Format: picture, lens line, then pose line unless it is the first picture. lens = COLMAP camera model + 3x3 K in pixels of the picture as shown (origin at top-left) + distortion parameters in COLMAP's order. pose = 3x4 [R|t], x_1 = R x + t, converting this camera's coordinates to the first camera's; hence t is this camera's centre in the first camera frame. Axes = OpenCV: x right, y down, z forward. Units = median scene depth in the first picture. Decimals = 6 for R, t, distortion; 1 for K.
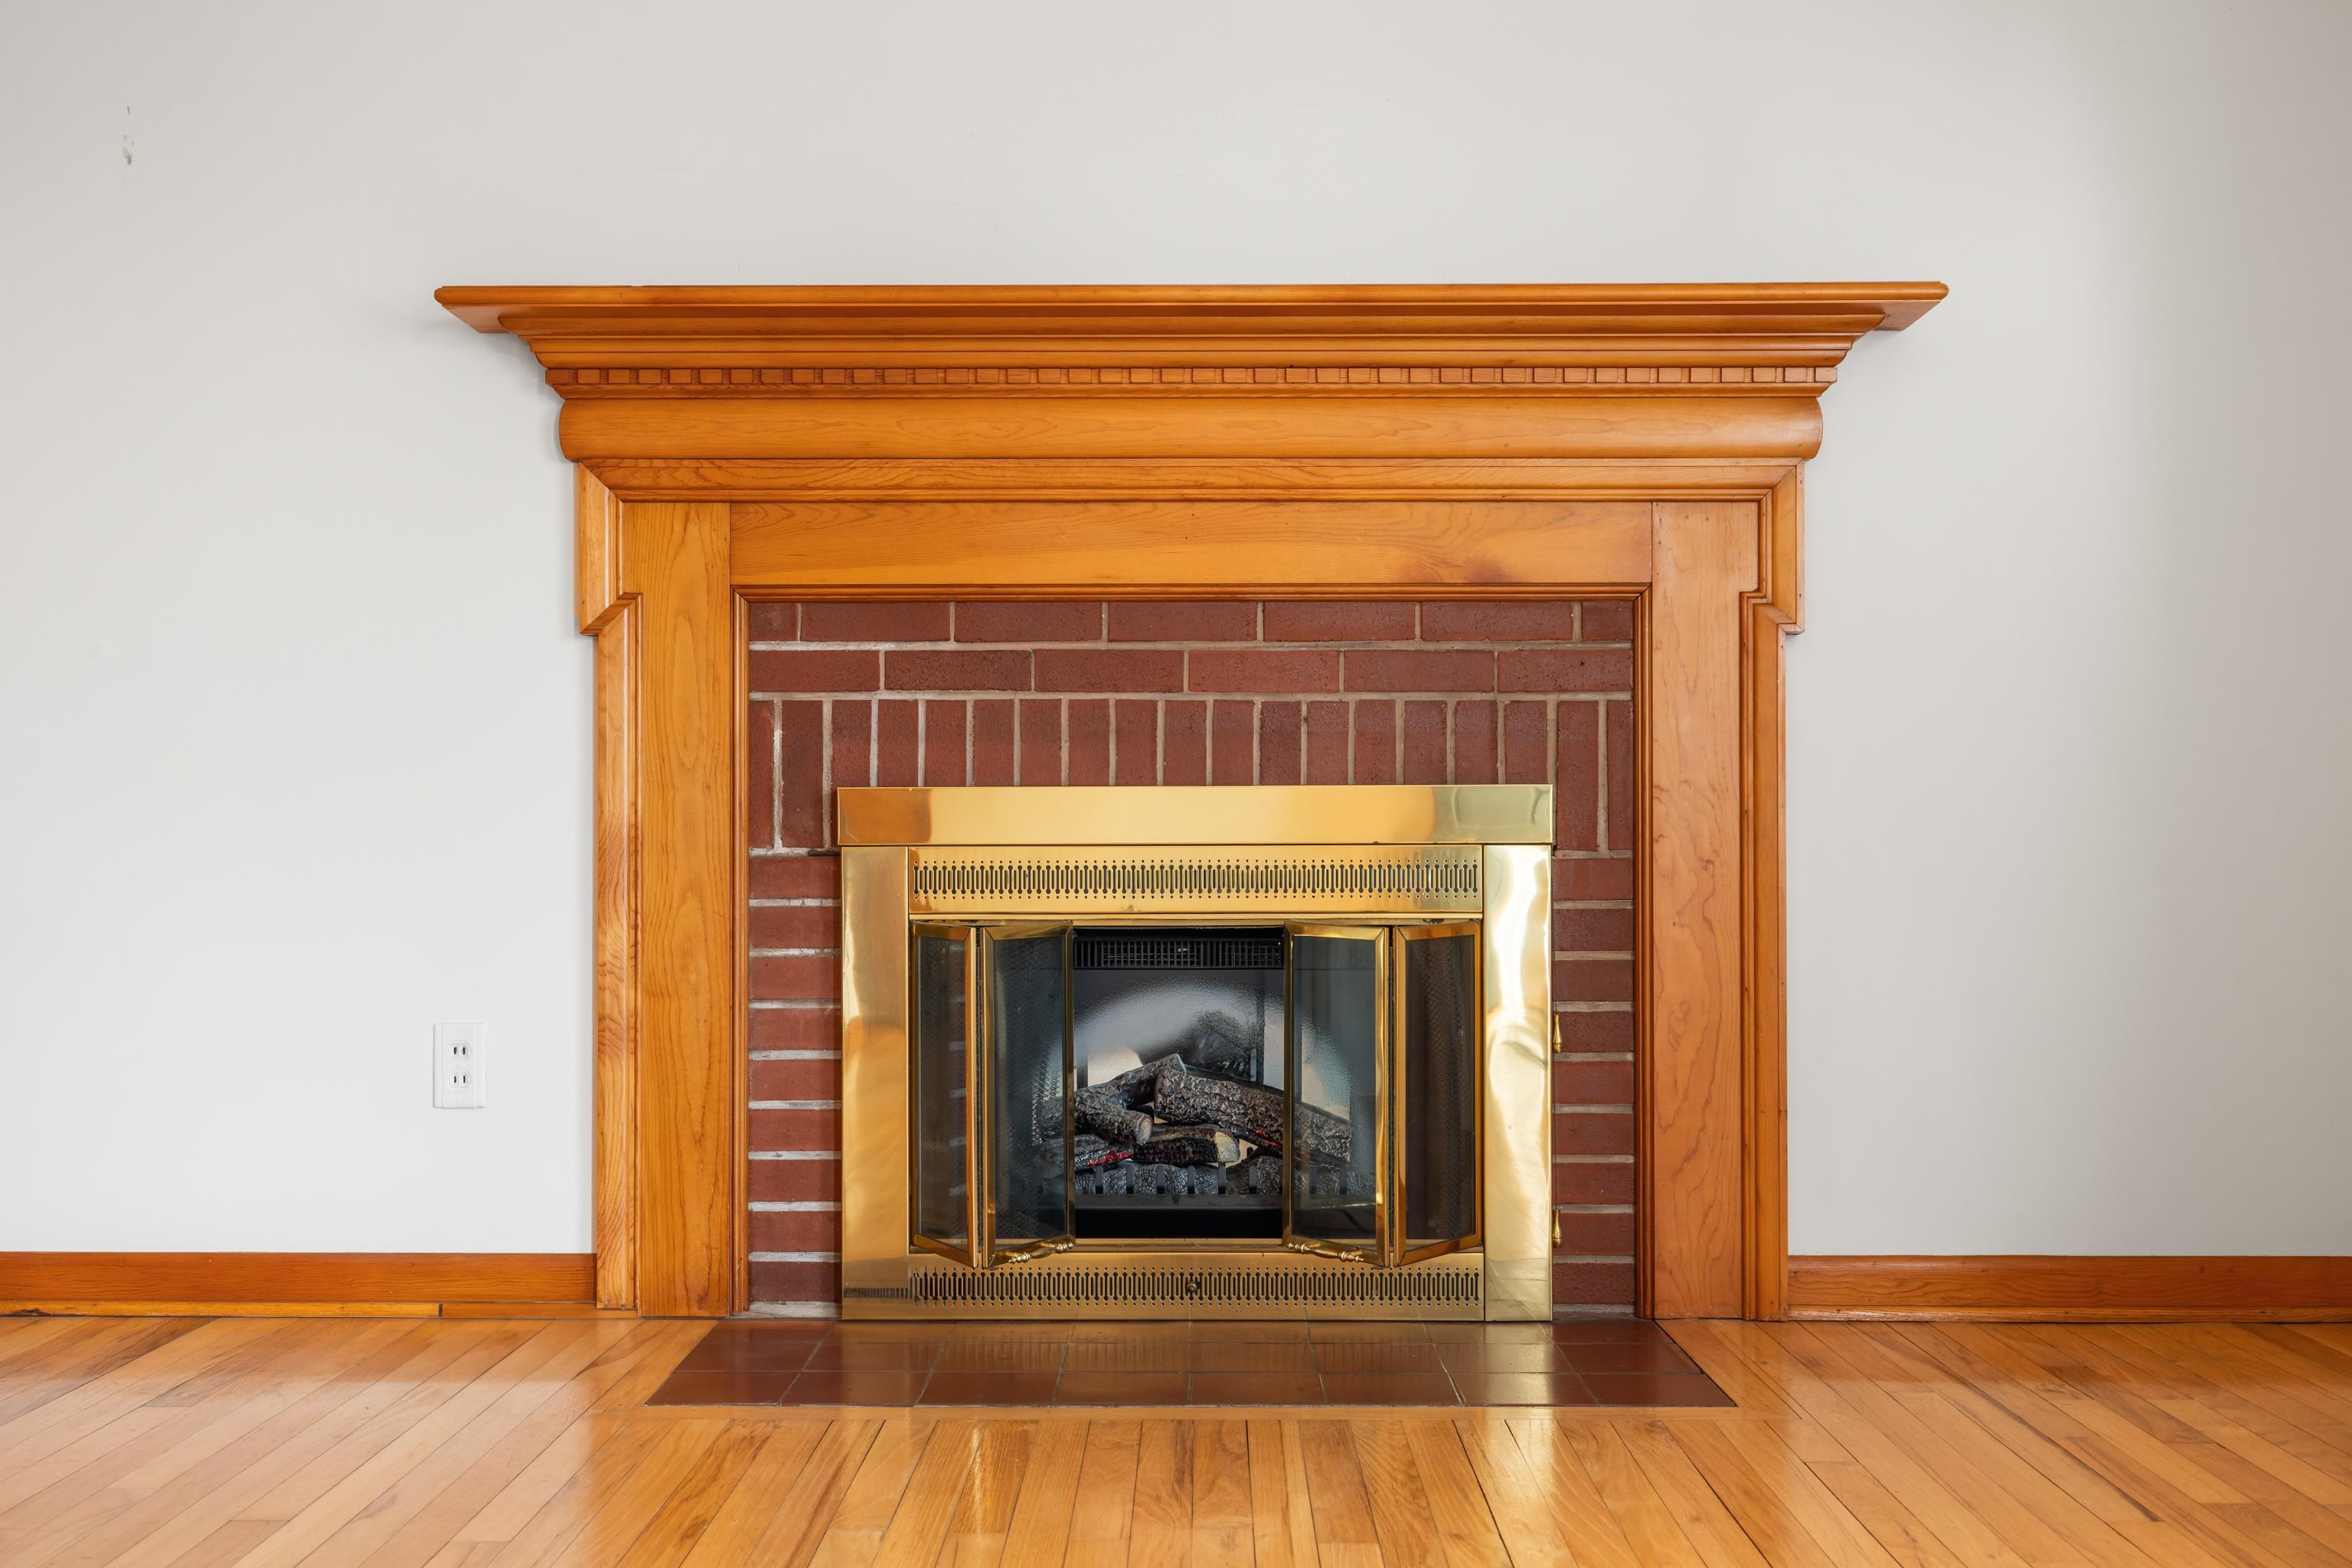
lens RADIAL K [[2272.4, 0, 1181.3], [0, 2272.4, 787.8], [0, 0, 1]] dist [0.003631, 0.000000]
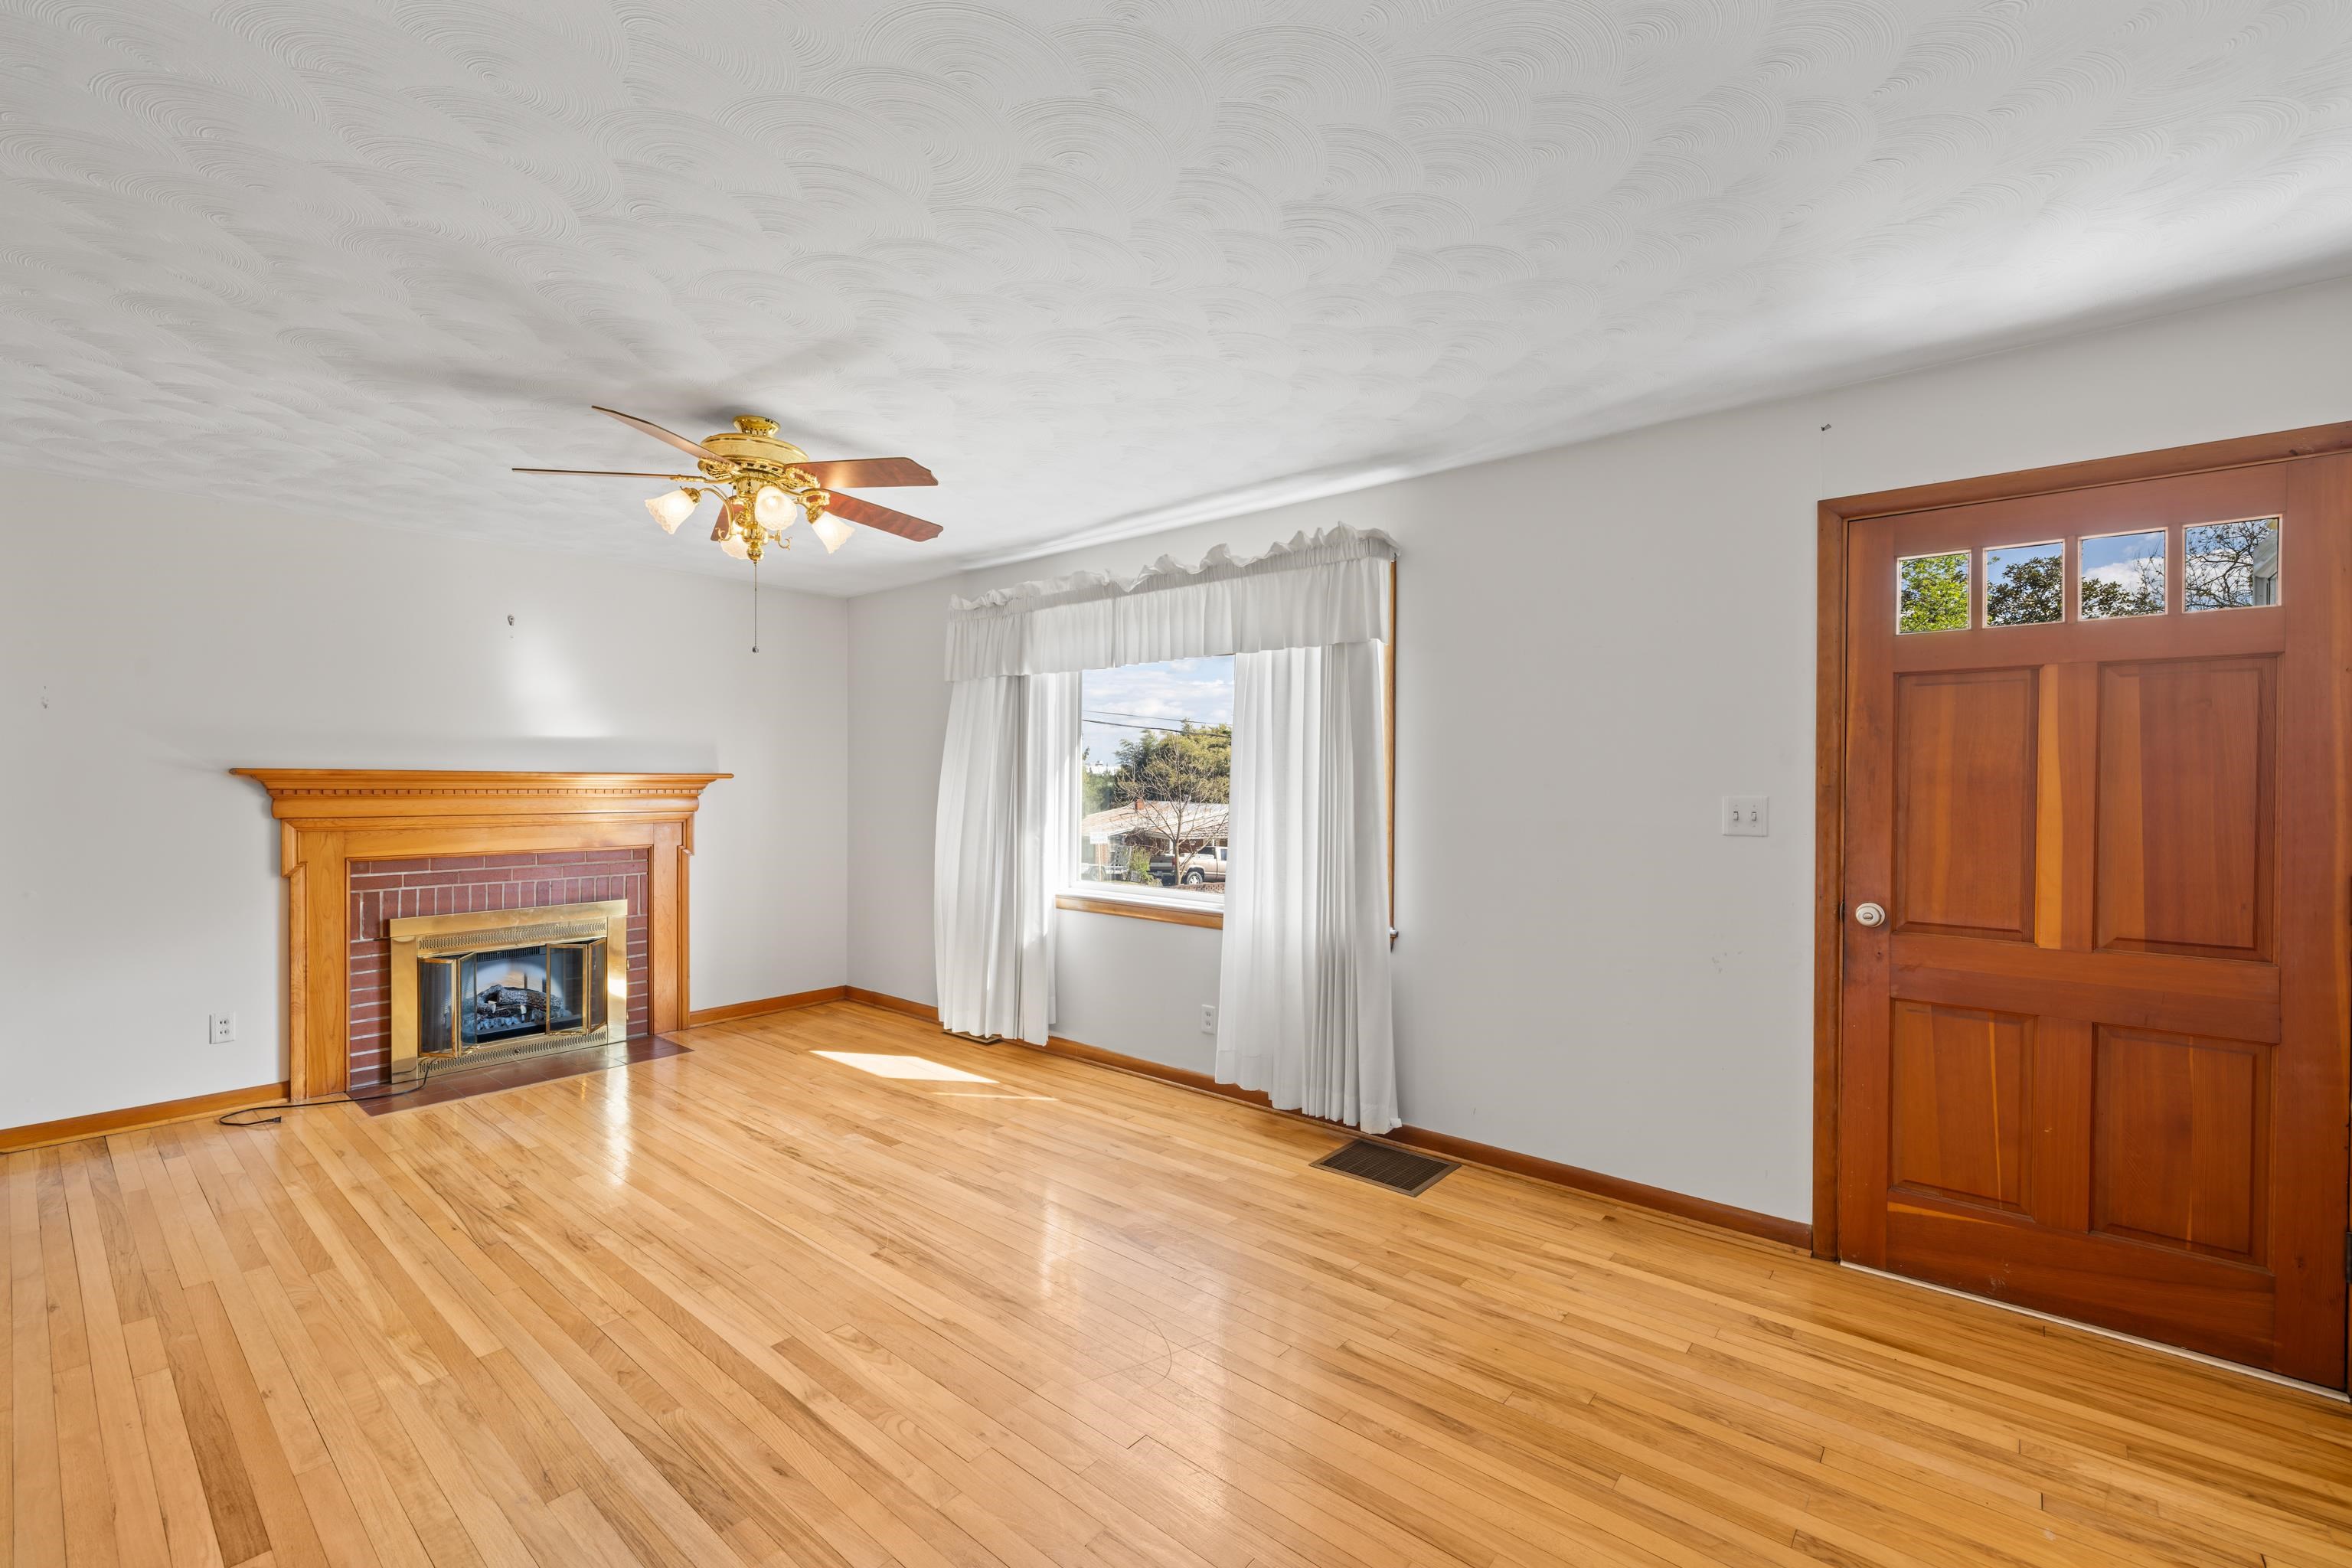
lens RADIAL K [[987.4, 0, 1175.5], [0, 987.4, 787.1], [0, 0, 1]] dist [-0.000713, -0.000178]
pose [[0.646614, -0.001612, 0.762816, -0.494025], [-0.000908, 0.999995, 0.002883, -0.190738], [-0.762817, -0.002557, 0.646609, -0.749787]]
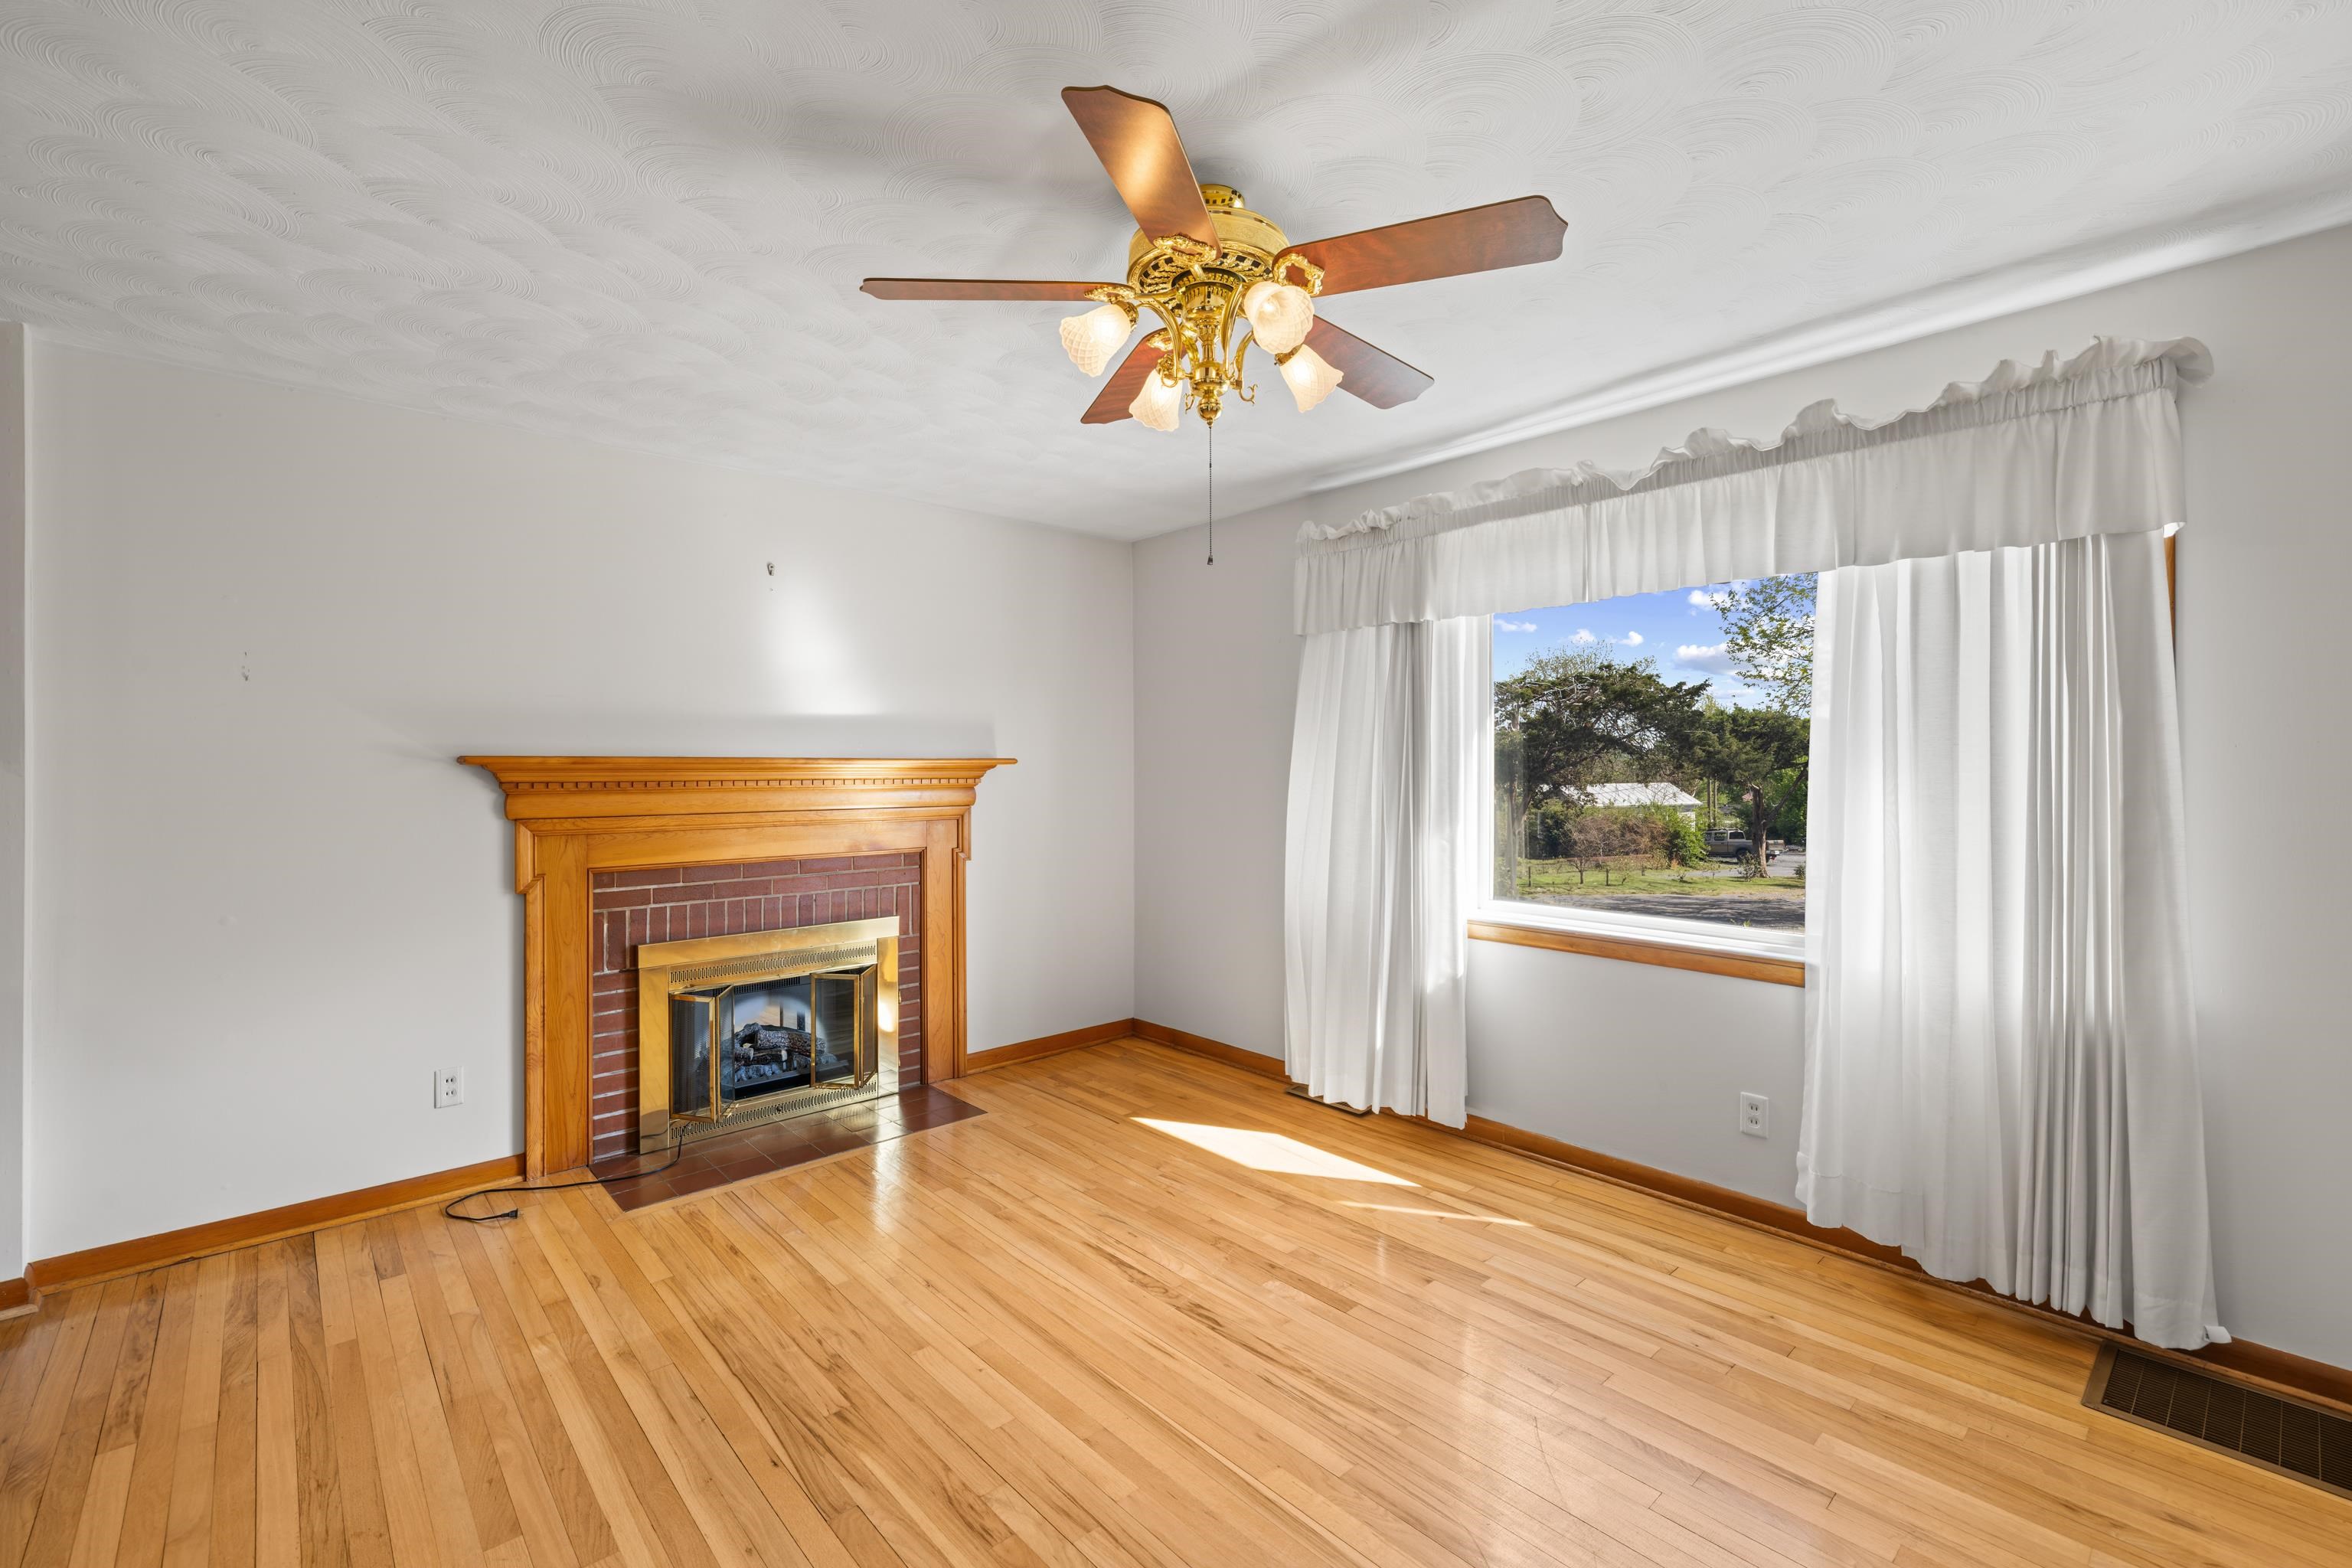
lens RADIAL K [[987.4, 0, 1173.4], [0, 987.4, 761.4], [0, 0, 1]] dist [-0.000713, -0.000178]
pose [[0.739270, -0.000509, 0.673409, -0.448540], [0.005831, 0.999967, -0.005646, -0.194938], [-0.673384, 0.008101, 0.739248, -0.222708]]
